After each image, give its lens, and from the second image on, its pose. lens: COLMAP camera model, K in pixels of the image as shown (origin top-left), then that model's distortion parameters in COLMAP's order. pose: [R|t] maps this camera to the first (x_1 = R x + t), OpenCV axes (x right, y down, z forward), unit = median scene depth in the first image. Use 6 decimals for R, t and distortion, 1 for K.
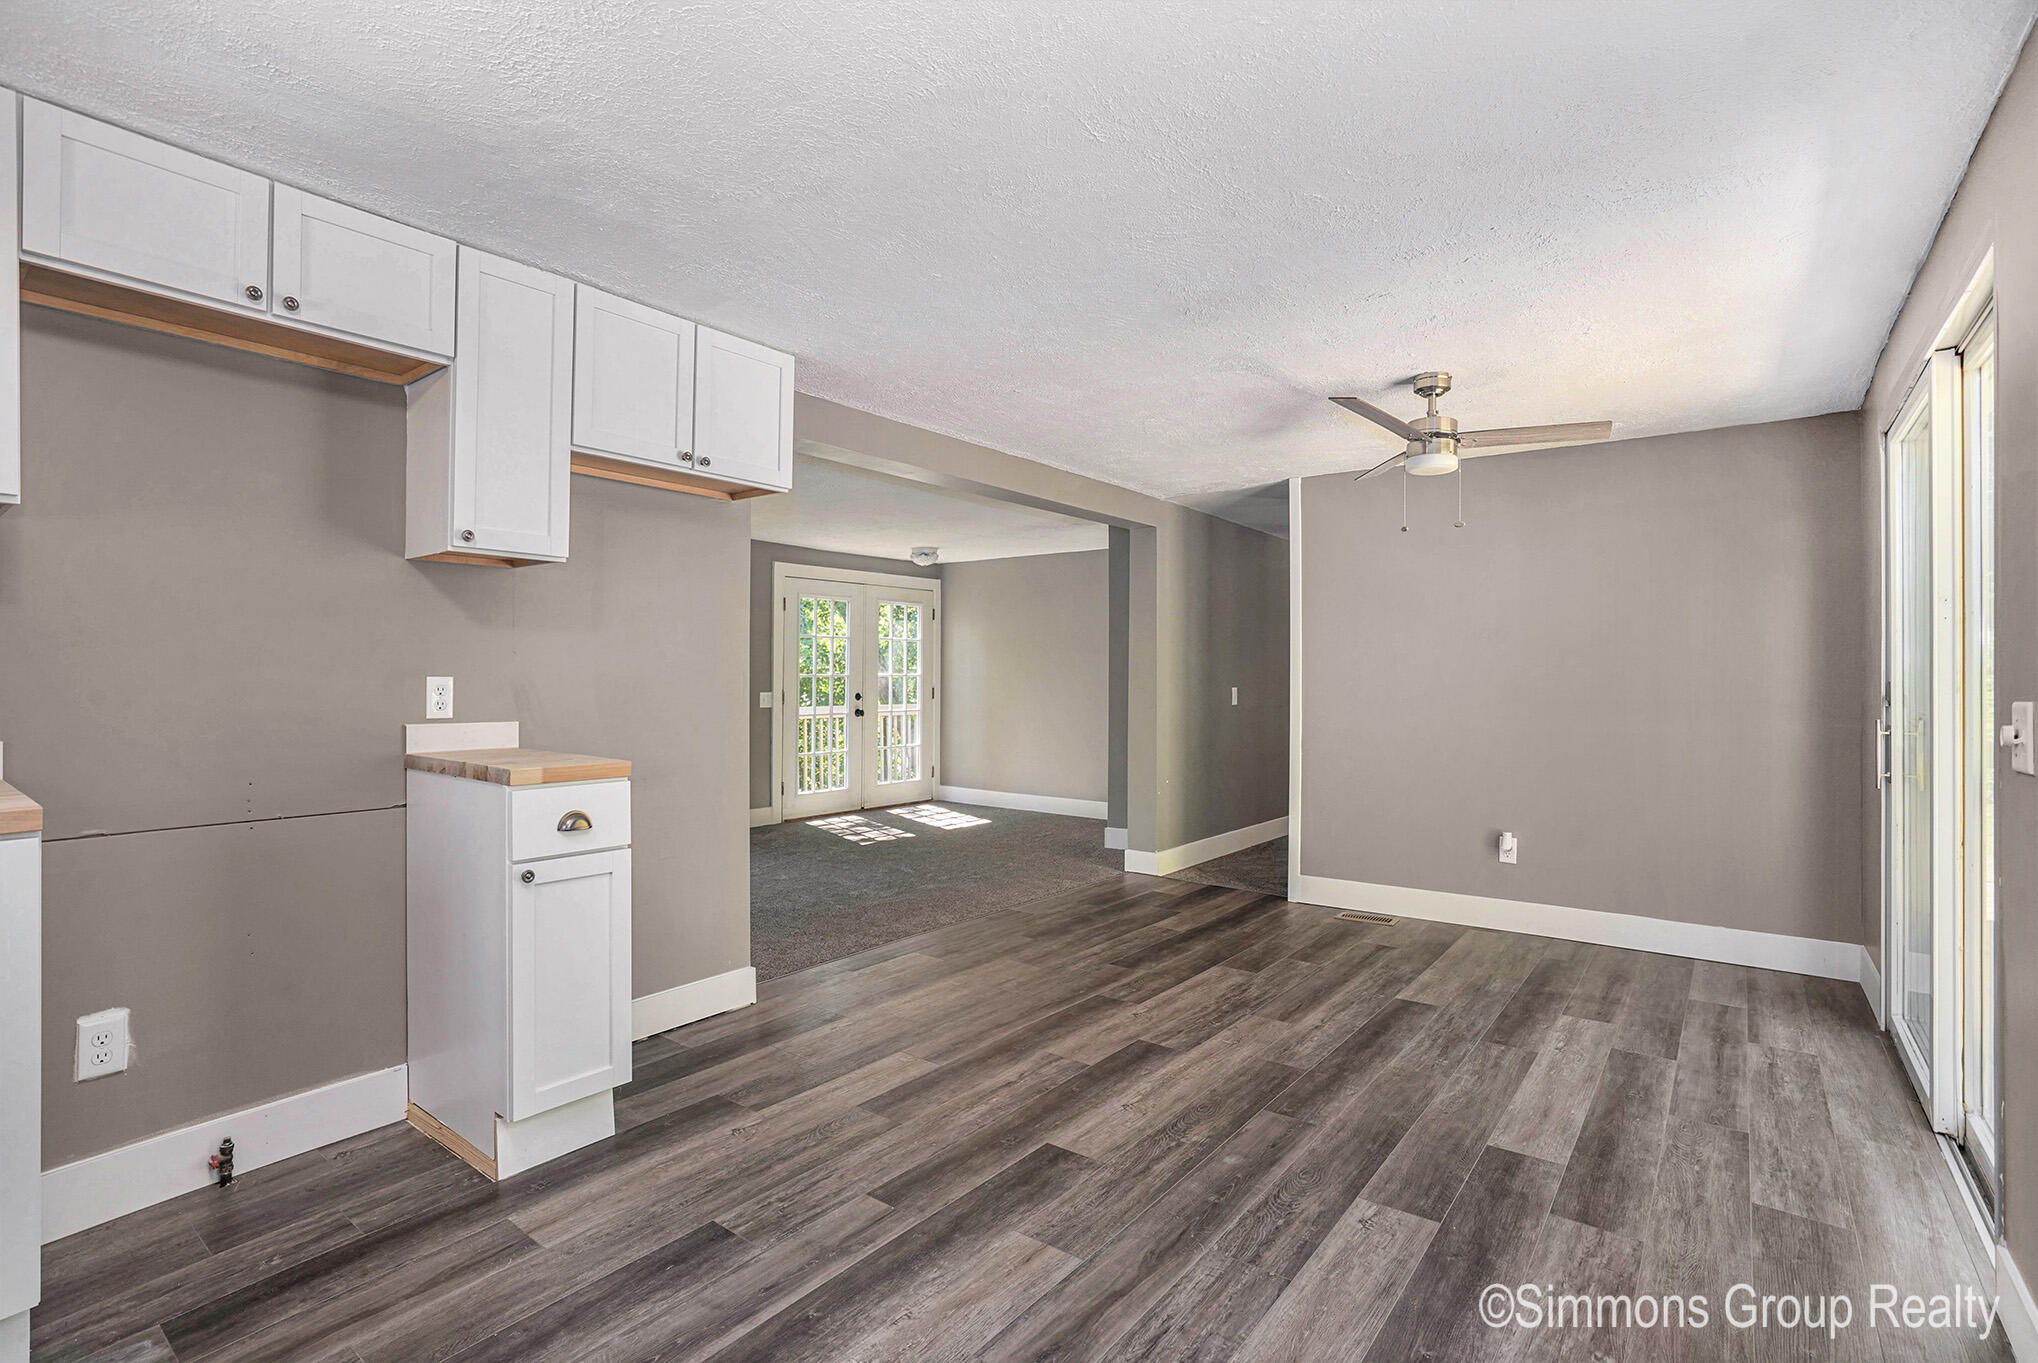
lens RADIAL K [[928.0, 0, 1015.7], [0, 928.0, 687.3], [0, 0, 1]] dist [-0.020403, -0.000993]
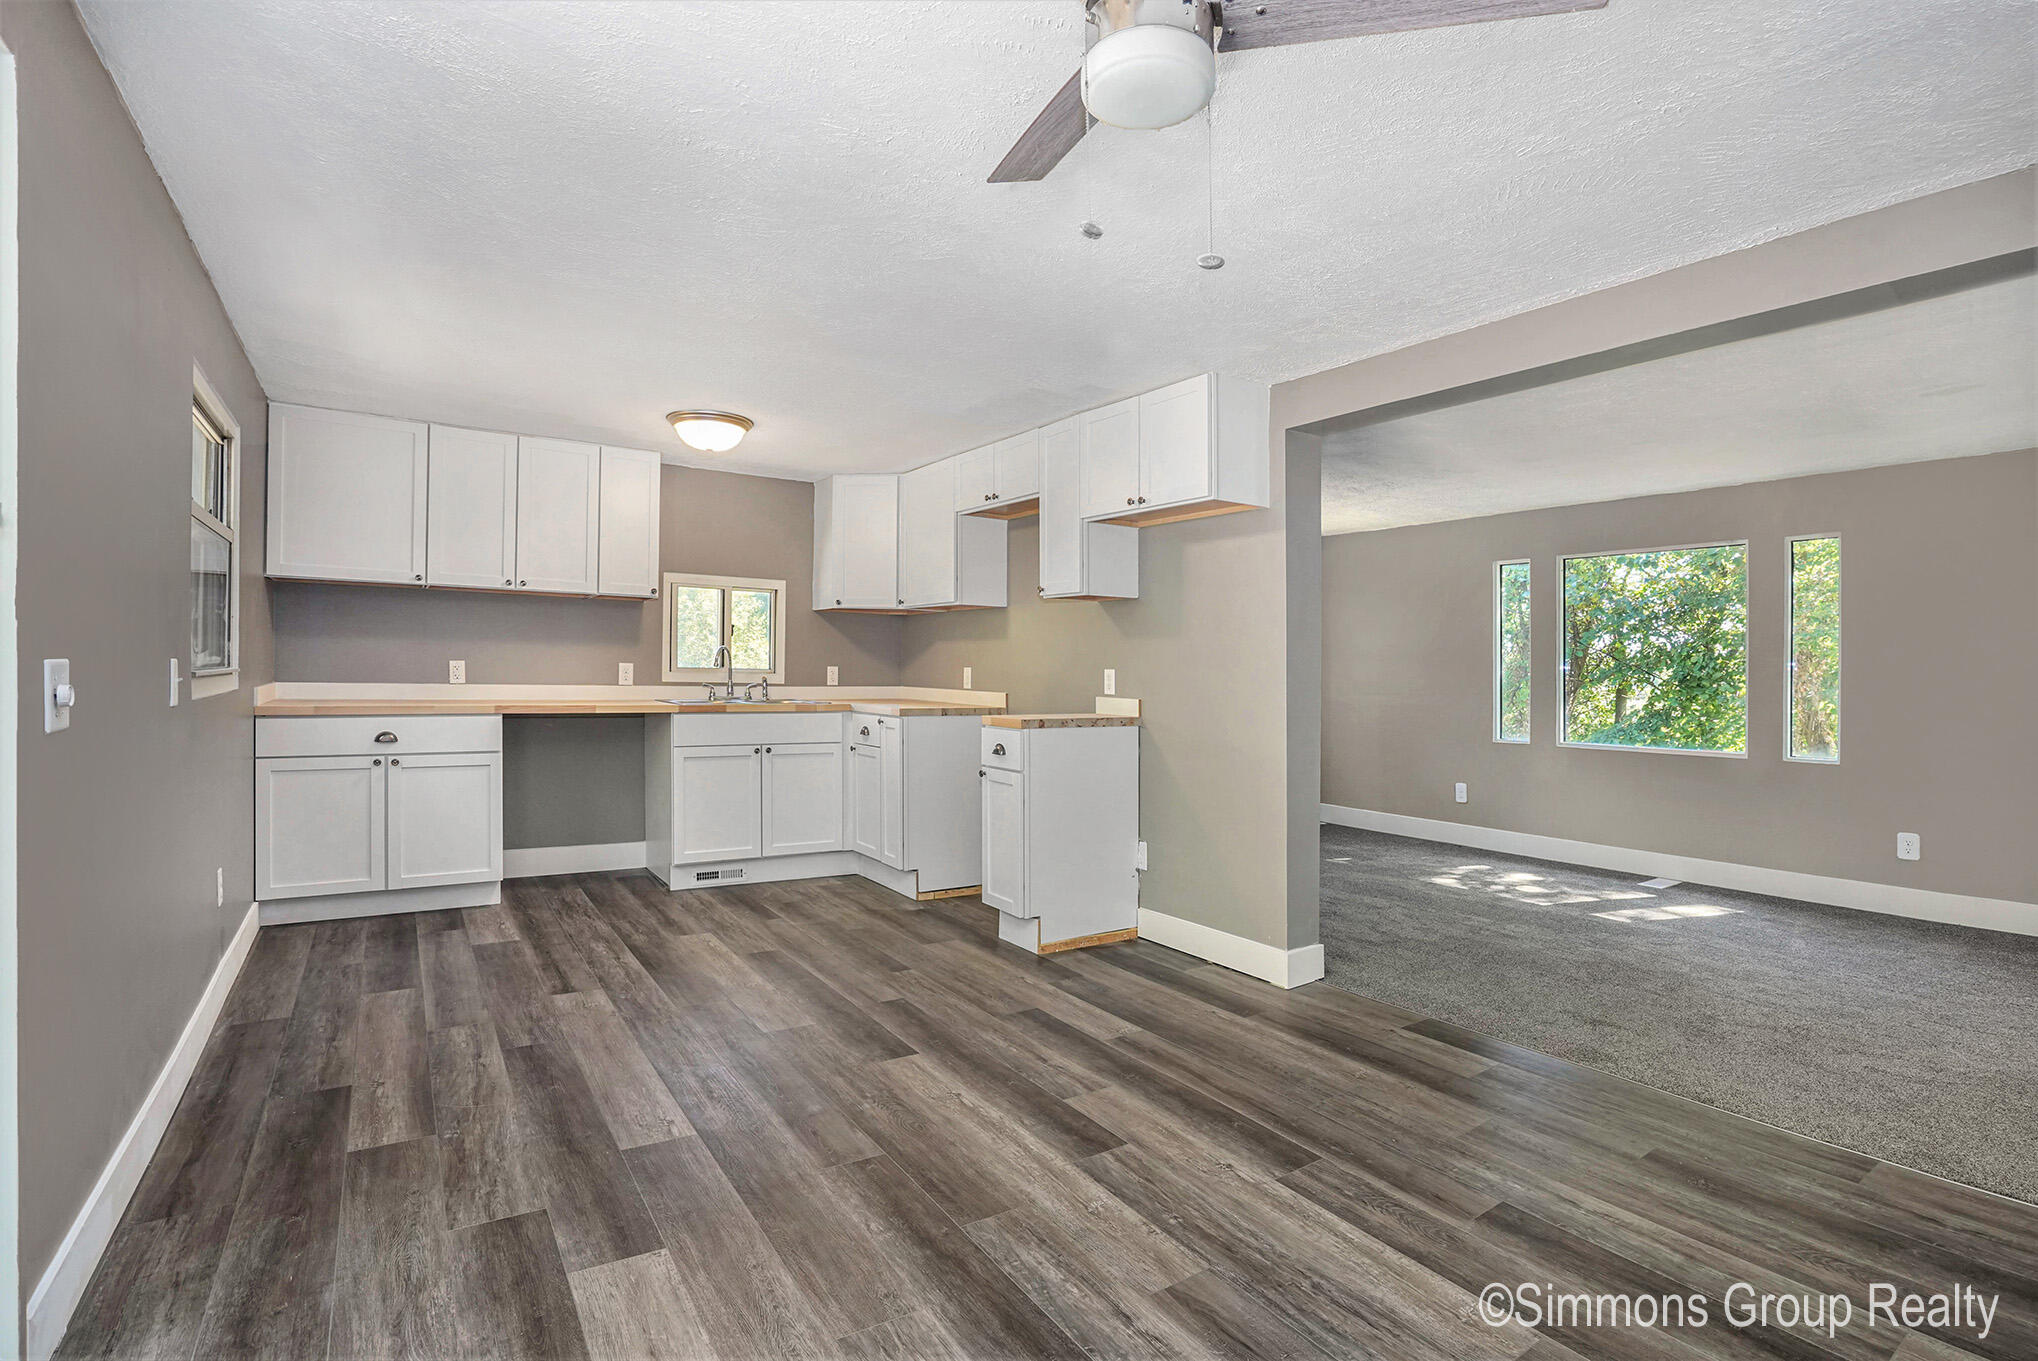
lens RADIAL K [[928.0, 0, 999.4], [0, 928.0, 674.9], [0, 0, 1]] dist [-0.020403, -0.000993]
pose [[-0.313595, -0.014403, -0.949448, 1.103898], [-0.023055, 0.999706, -0.007550, 0.015746], [0.949277, 0.019522, -0.313835, 1.422014]]
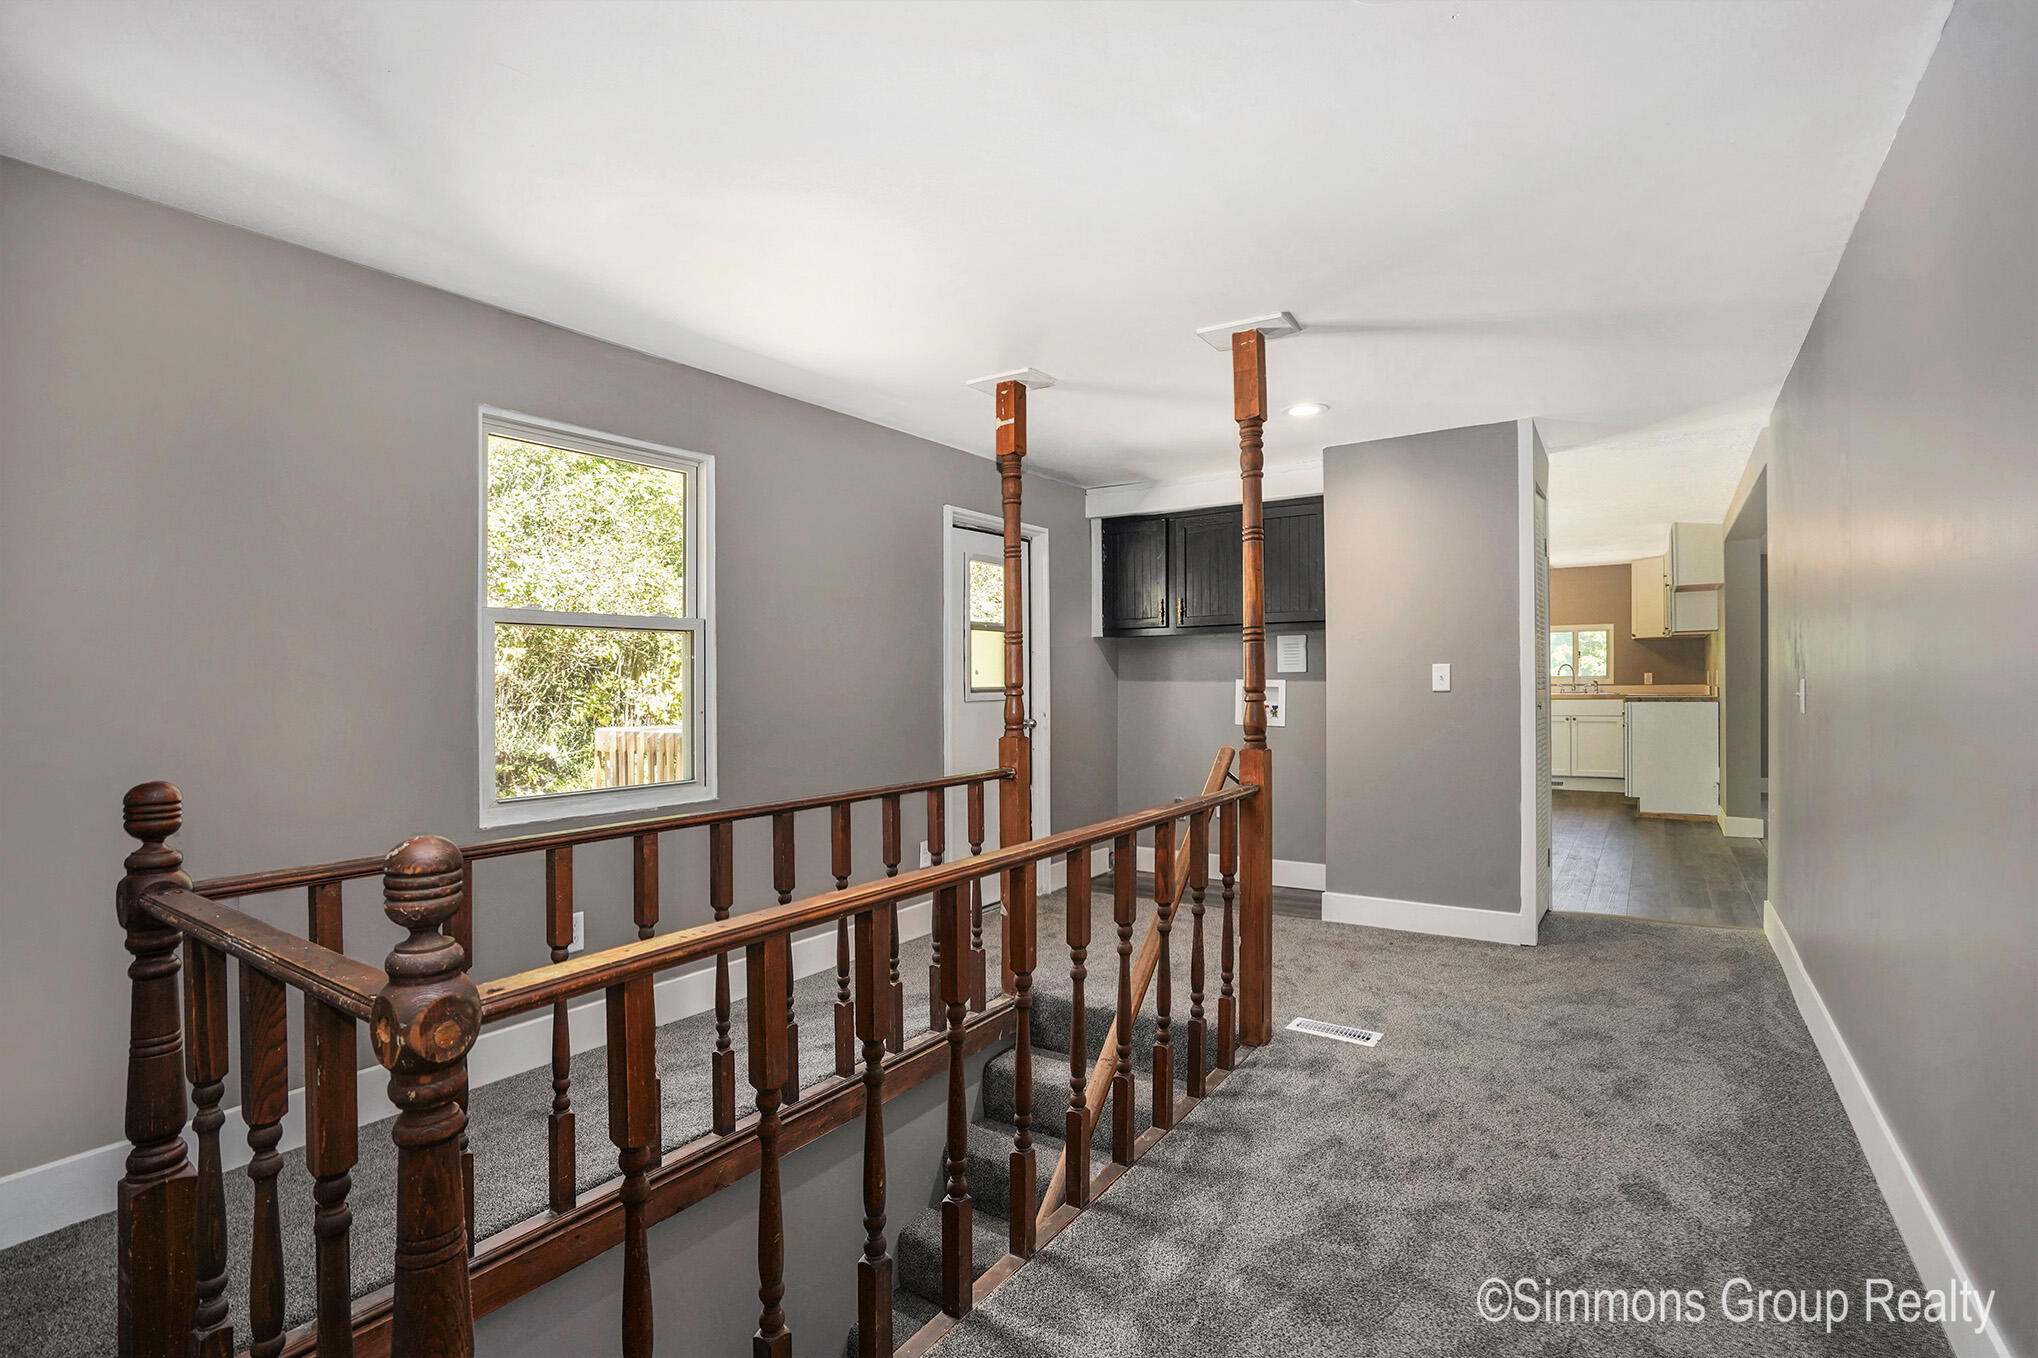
lens RADIAL K [[928.0, 0, 1018.6], [0, 928.0, 688.5], [0, 0, 1]] dist [-0.020403, -0.000993]
pose [[-0.998090, 0.004798, -0.061595, 1.623497], [0.004447, 0.999973, 0.005842, 0.016583], [0.061621, 0.005557, -0.998084, 3.207211]]
